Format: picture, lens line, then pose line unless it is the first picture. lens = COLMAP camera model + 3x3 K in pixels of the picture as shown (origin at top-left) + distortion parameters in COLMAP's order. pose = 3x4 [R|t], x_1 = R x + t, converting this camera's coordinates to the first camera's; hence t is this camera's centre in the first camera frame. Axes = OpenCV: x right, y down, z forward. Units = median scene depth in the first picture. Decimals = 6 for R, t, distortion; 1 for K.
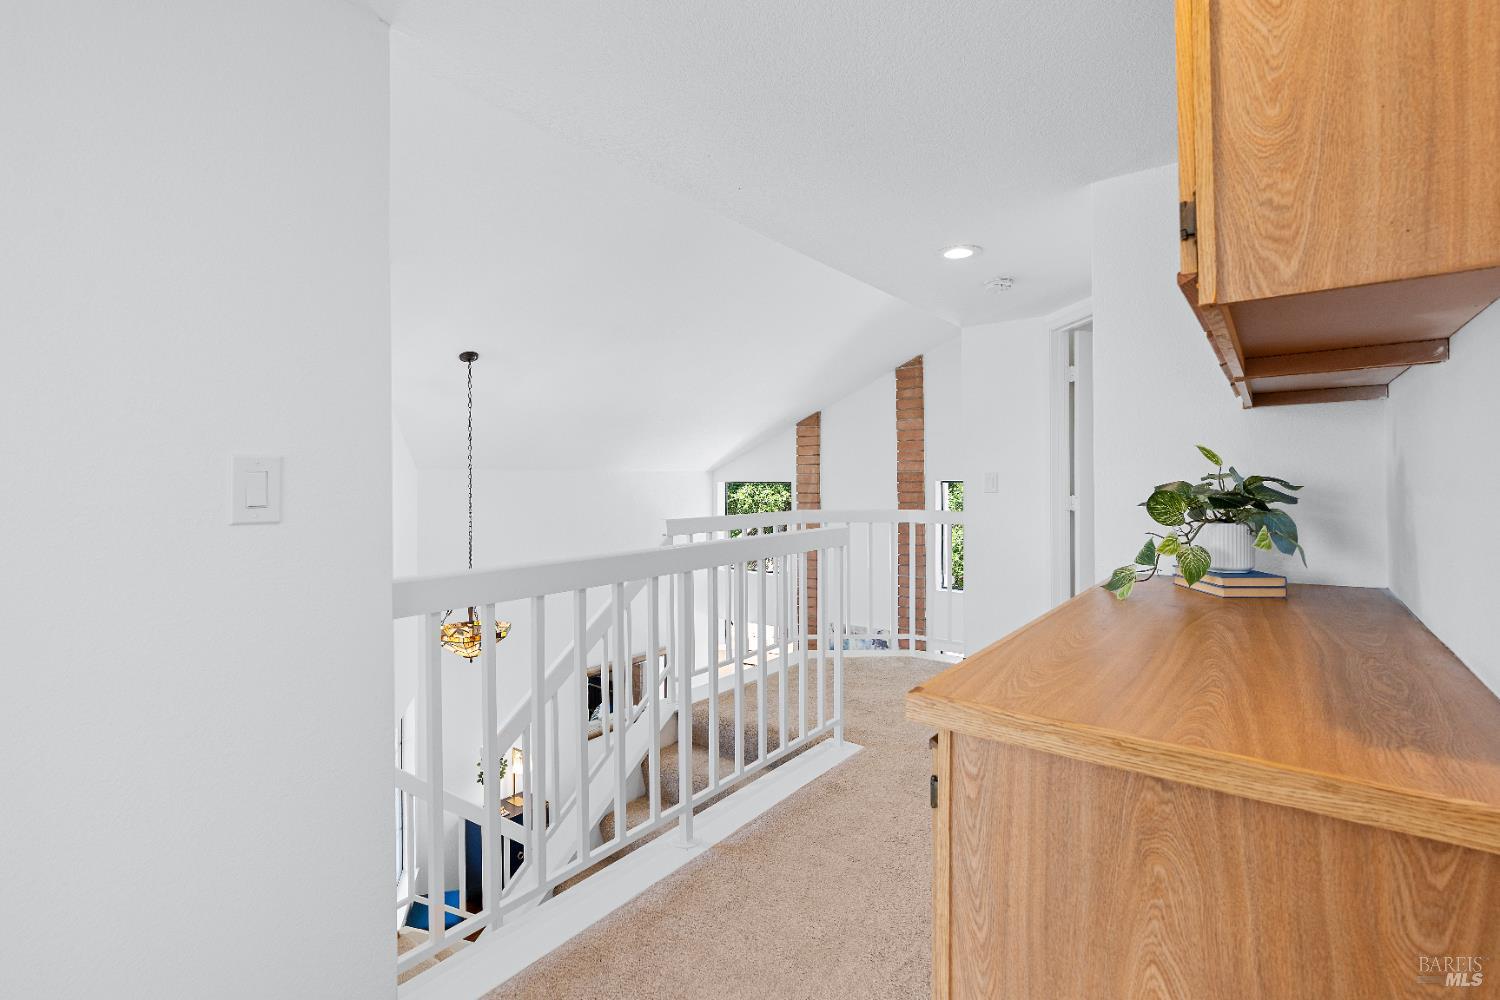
lens RADIAL K [[686.2, 0, 751.4], [0, 686.2, 492.2], [0, 0, 1]] dist [-0.006149, 0.000619]
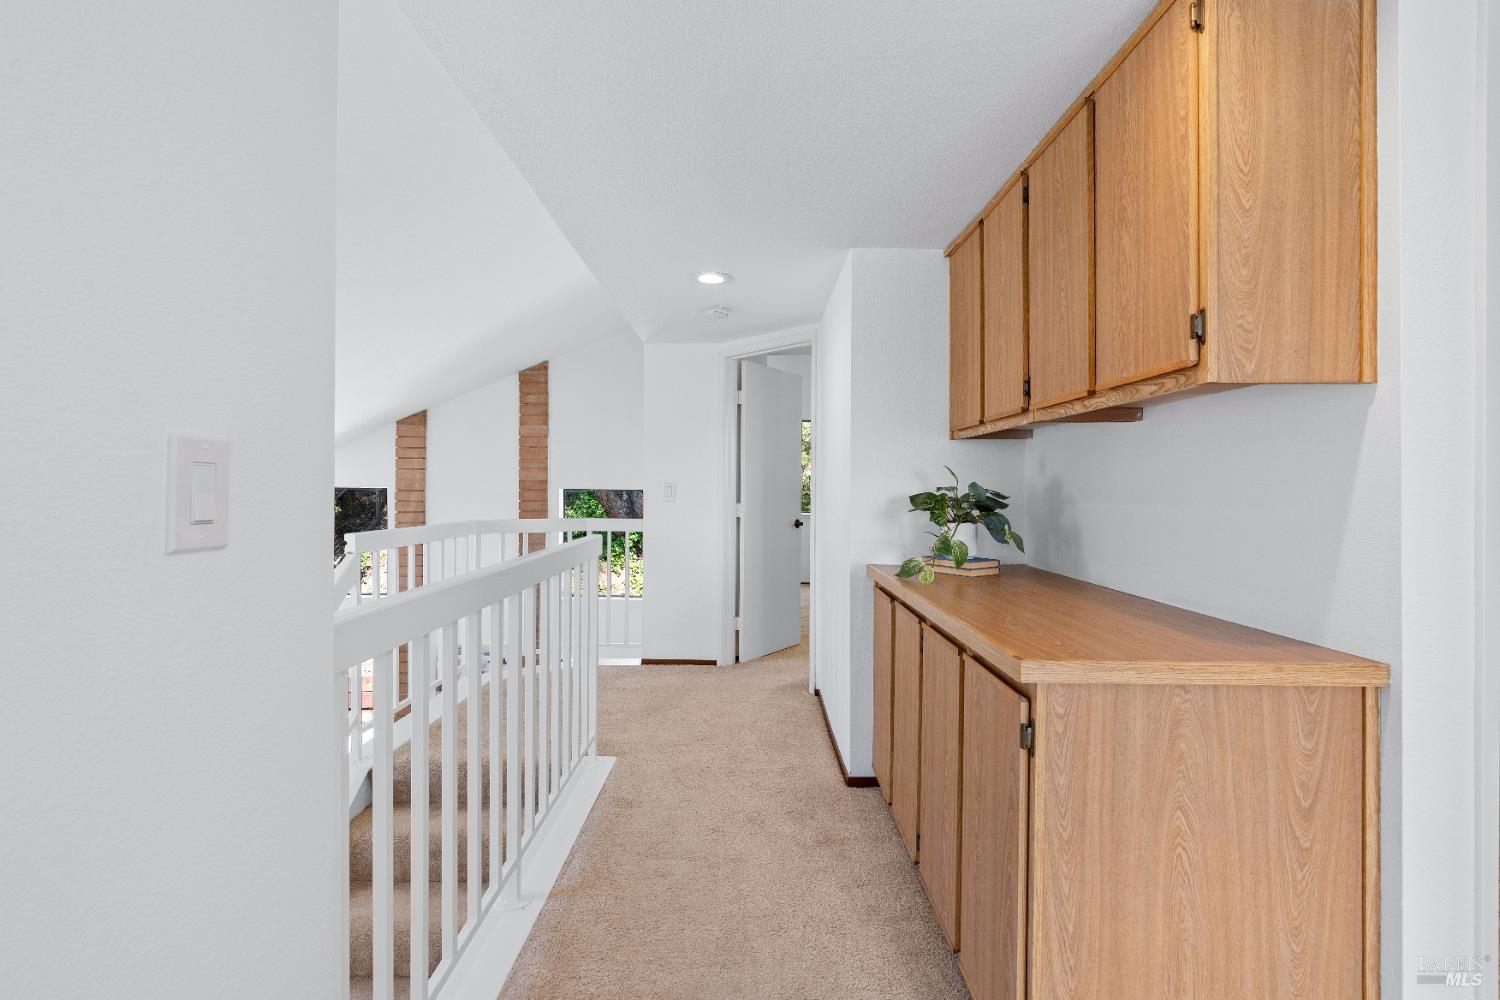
lens RADIAL K [[691.2, 0, 750.0], [0, 691.2, 500.0], [0, 0, 1]] dist [-0.013093, 0.000770]
pose [[0.799857, 0.002253, 0.600186, -0.401184], [-0.001543, 0.999997, -0.001698, 0.001450], [-0.600188, 0.000432, 0.799859, 0.127218]]
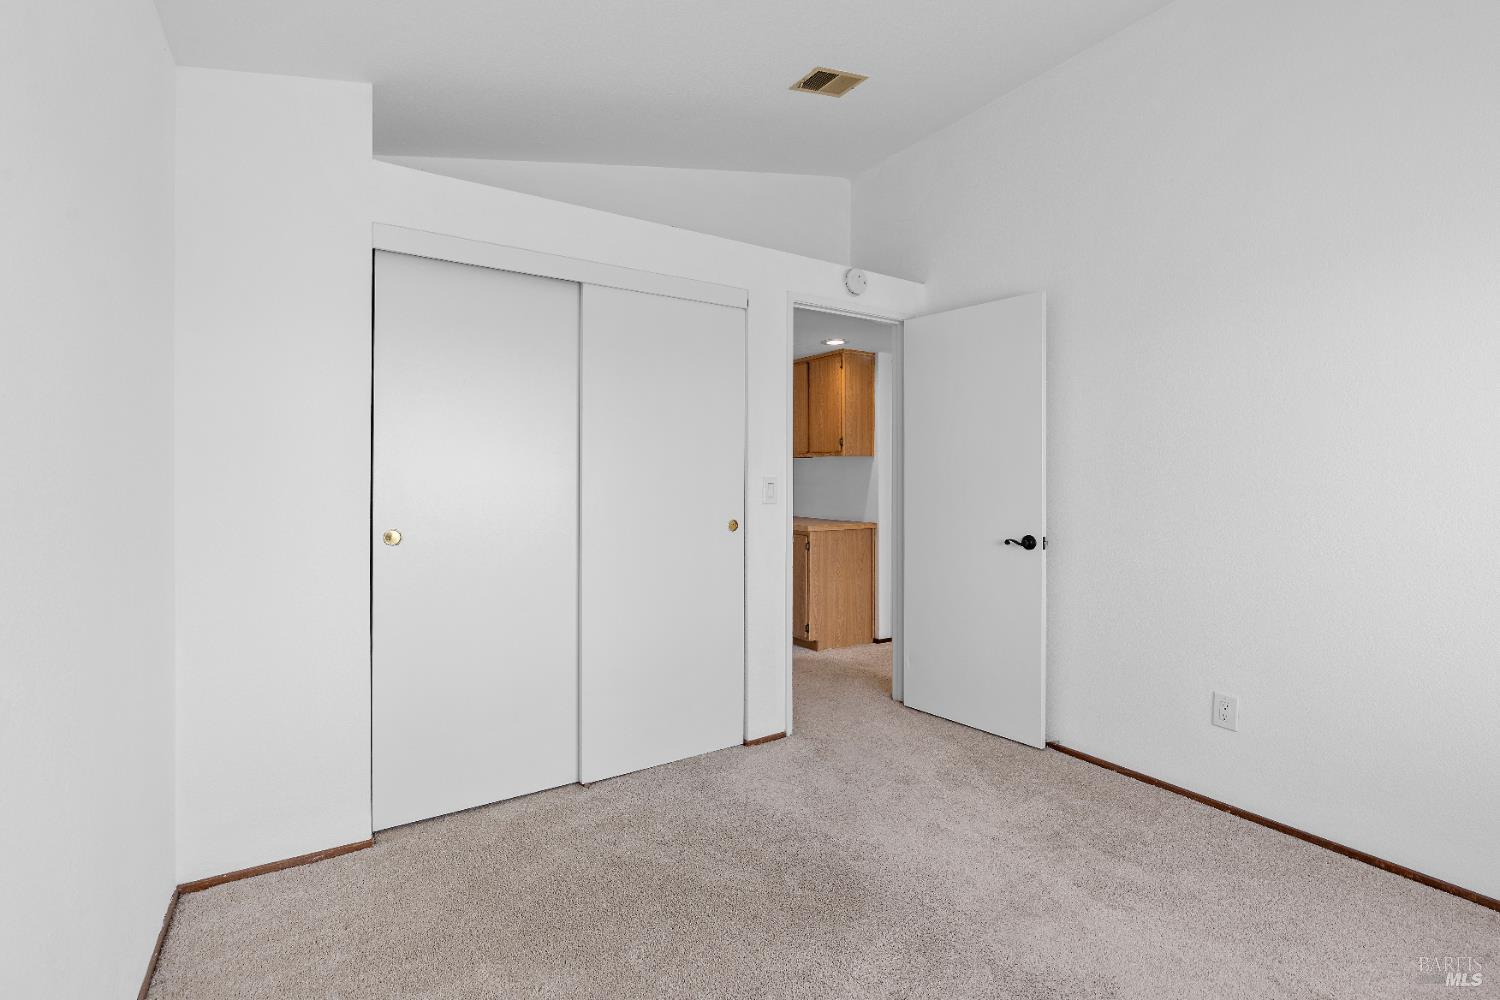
lens RADIAL K [[686.2, 0, 751.4], [0, 686.2, 492.2], [0, 0, 1]] dist [-0.006149, 0.000619]
pose [[0.327779, -0.008419, 0.944717, -1.980043], [0.001741, 0.999964, 0.008307, 0.004563], [-0.944753, -0.001078, 0.327782, -0.101861]]
